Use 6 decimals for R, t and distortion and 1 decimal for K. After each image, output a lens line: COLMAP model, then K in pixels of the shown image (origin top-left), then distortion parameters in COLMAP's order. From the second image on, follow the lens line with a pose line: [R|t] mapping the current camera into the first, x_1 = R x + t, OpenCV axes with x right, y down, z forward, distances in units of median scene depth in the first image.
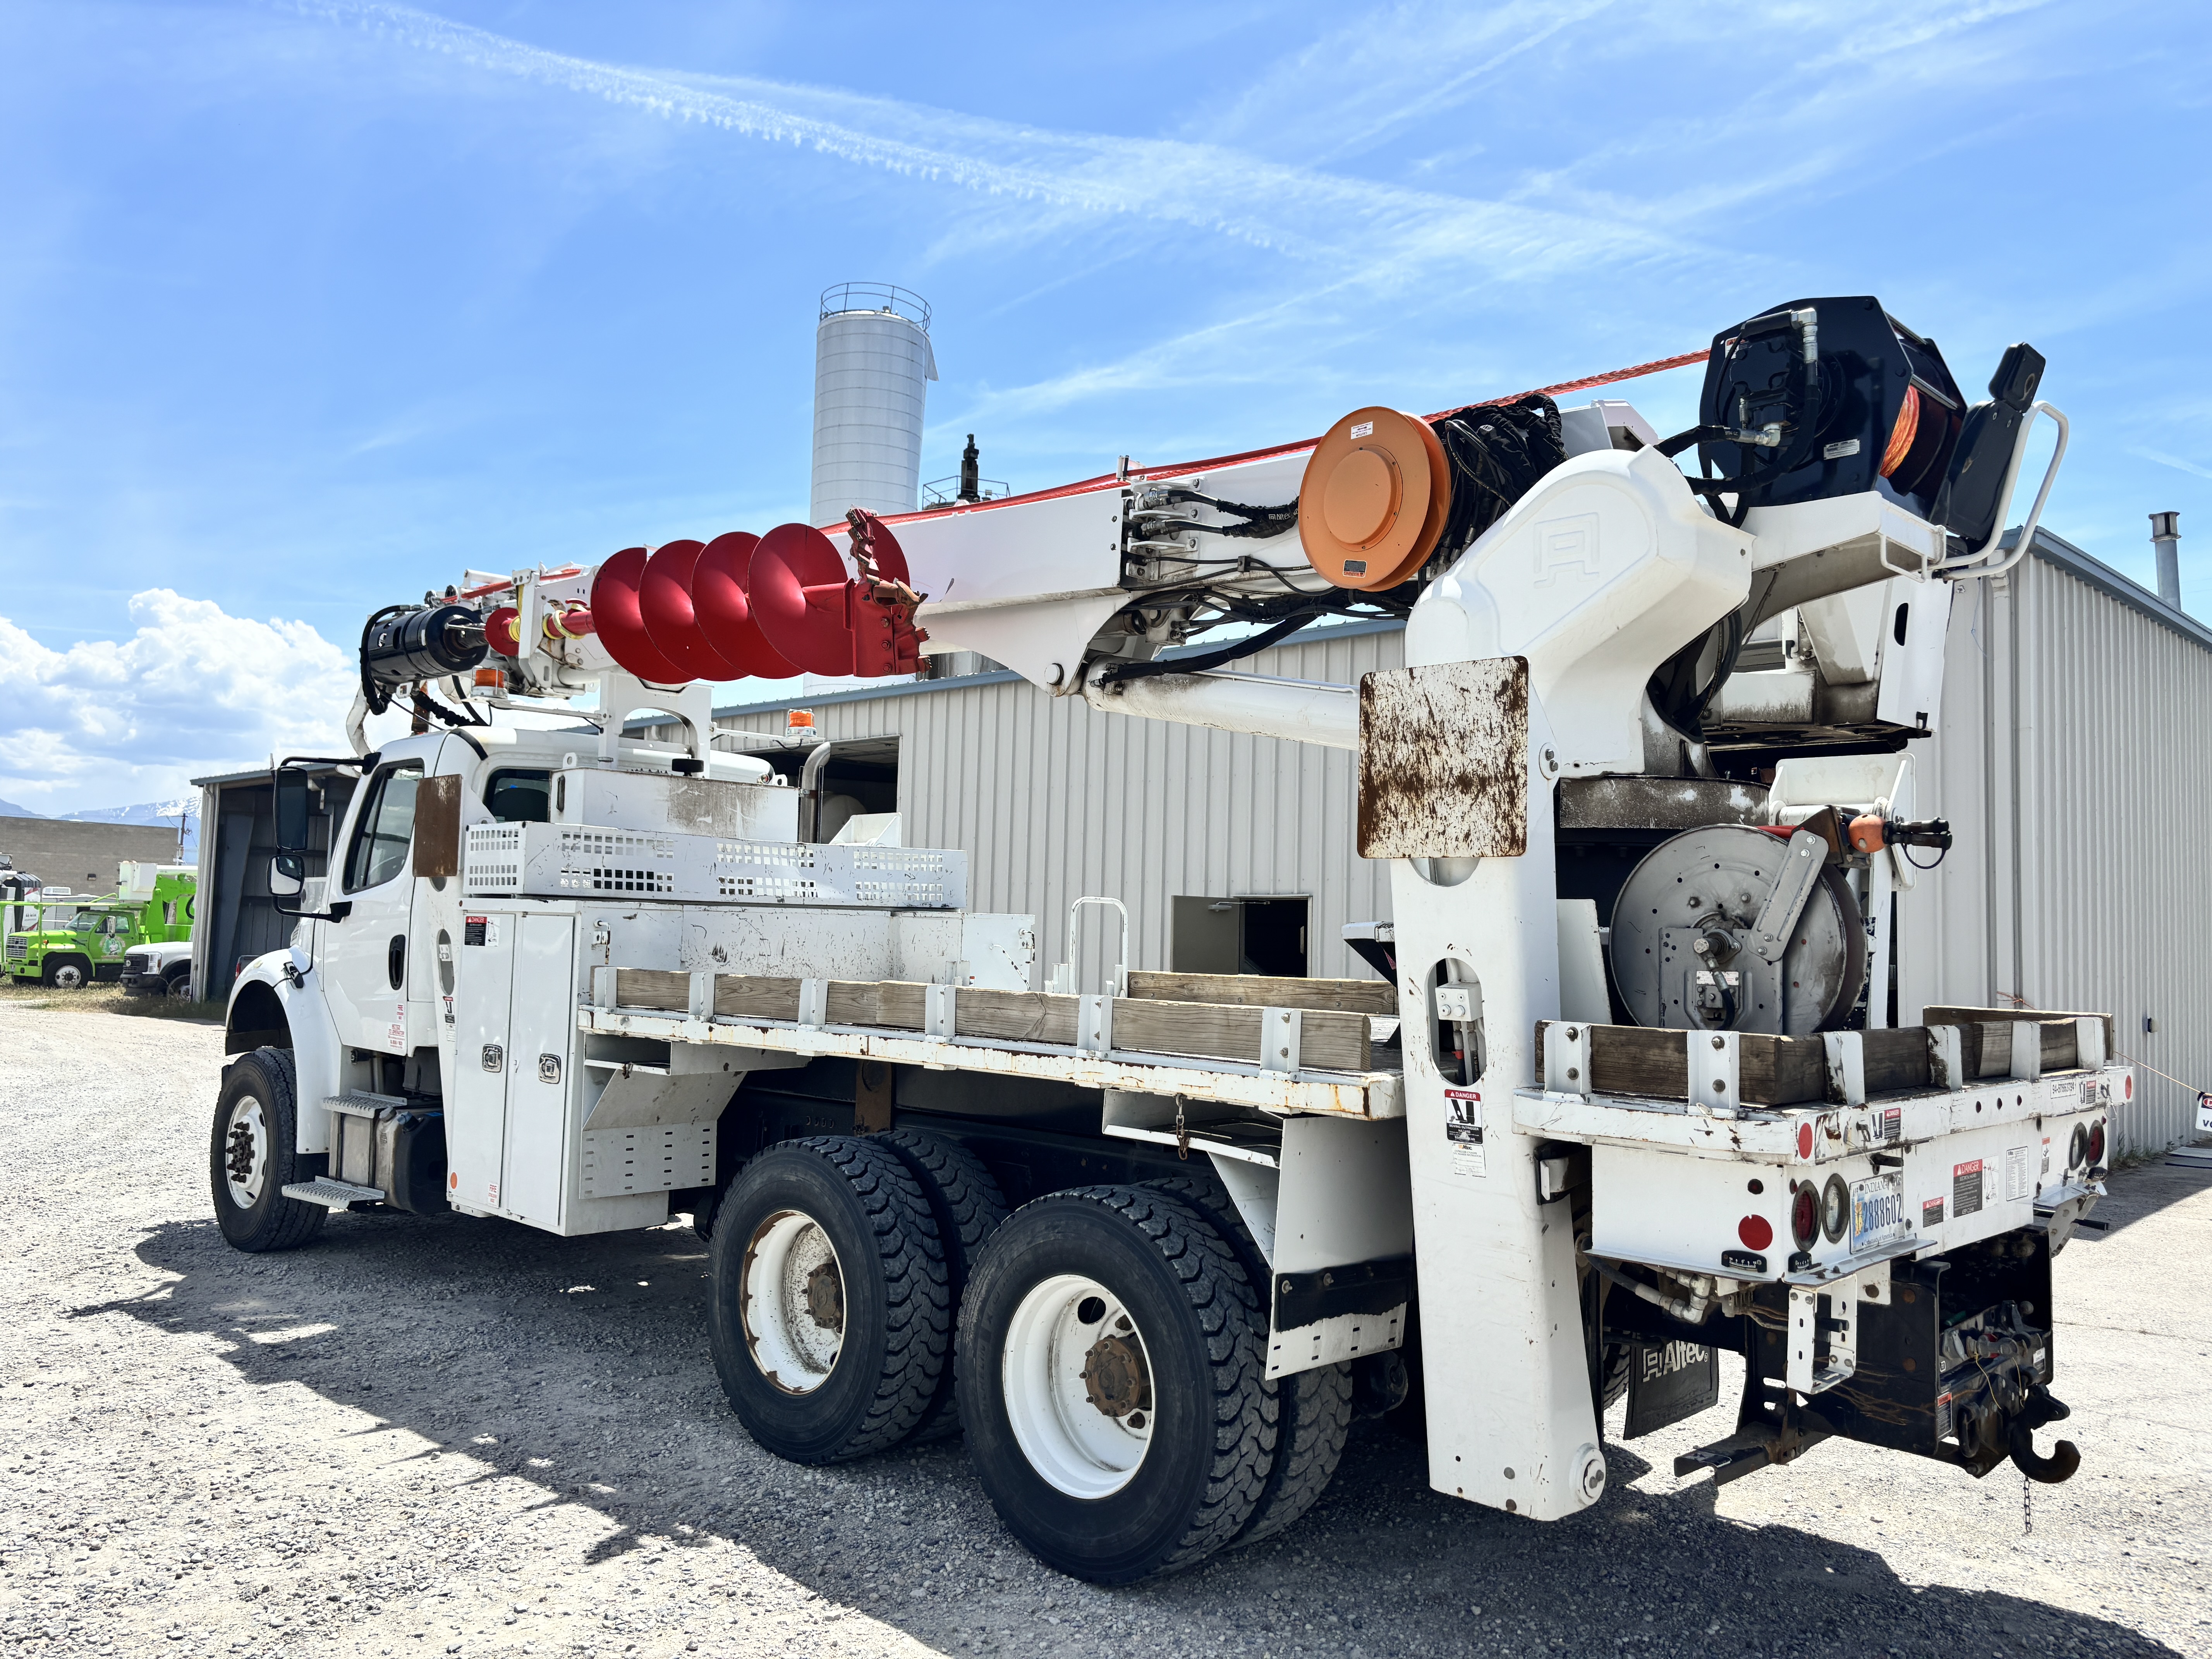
lens RADIAL K [[1663.6, 0, 1106.0], [0, 1663.6, 829.5], [0, 0, 1]] dist [0.077175, -0.107036]
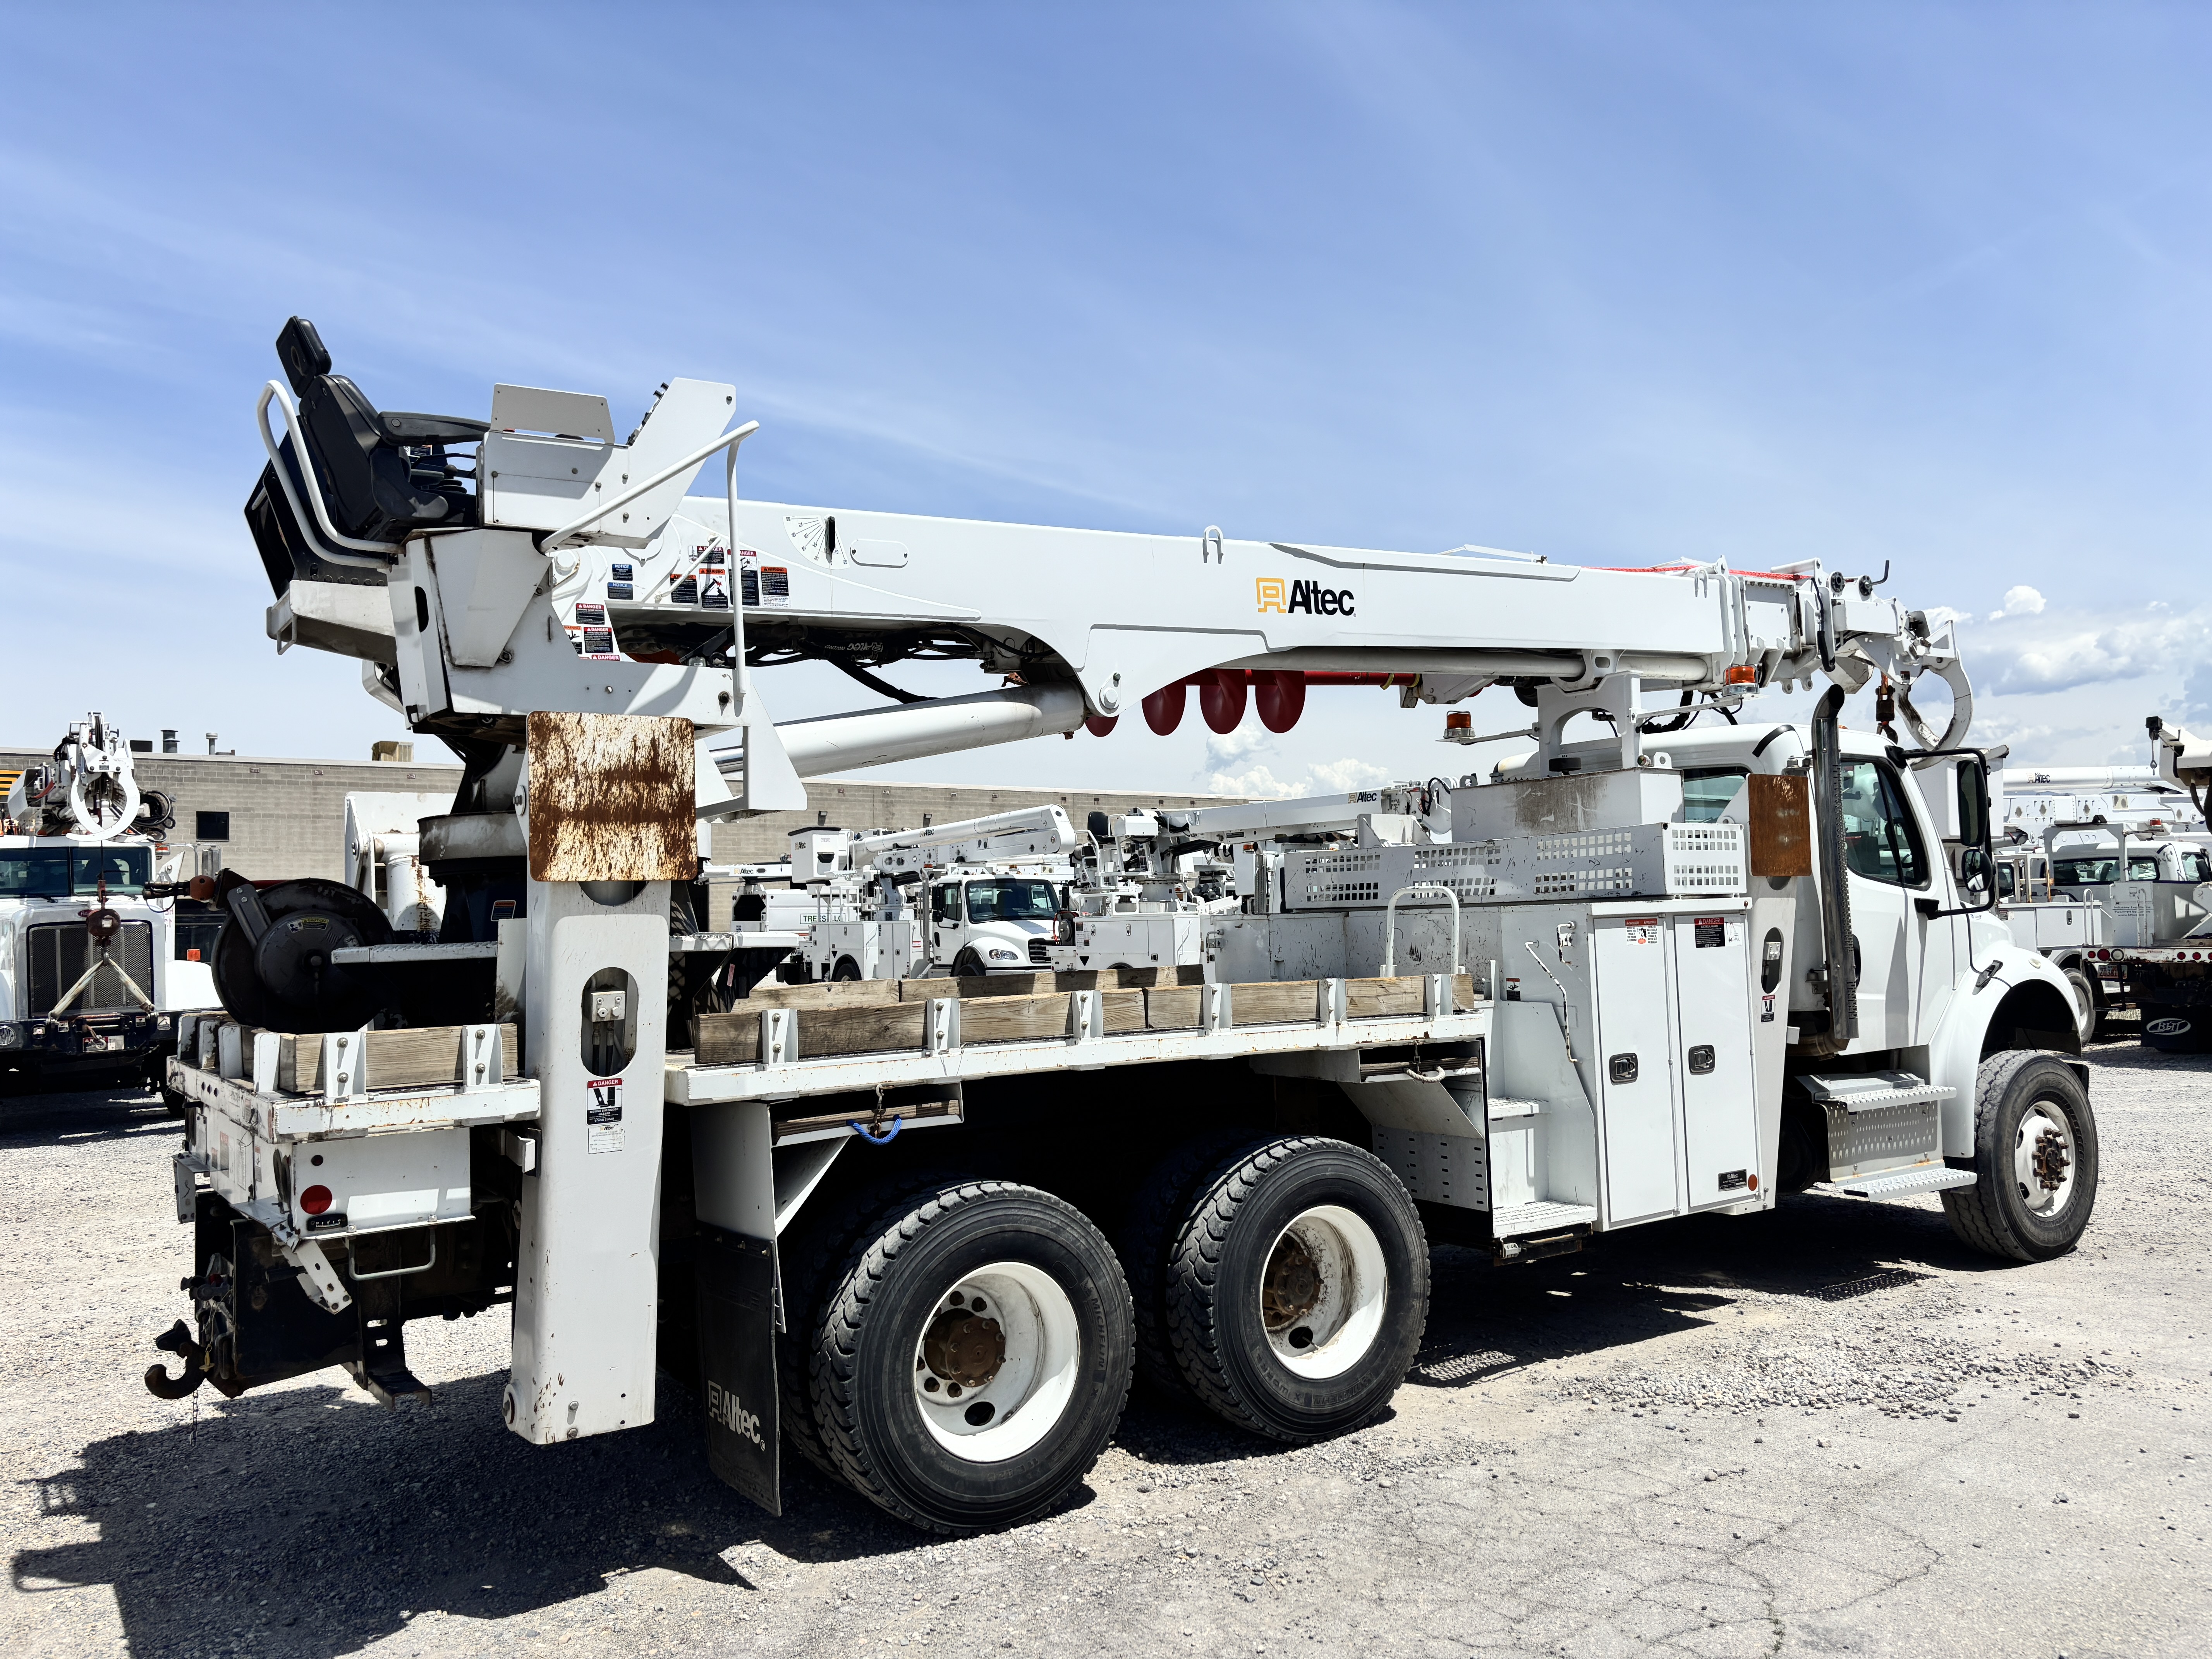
lens RADIAL K [[1663.6, 0, 1106.0], [0, 1663.6, 829.5], [0, 0, 1]] dist [0.077175, -0.107036]
pose [[-0.198729, -0.075541, -0.977139, 1.307574], [0.085001, 0.991940, -0.093972, 0.119102], [0.976361, -0.101733, -0.190706, 1.532495]]
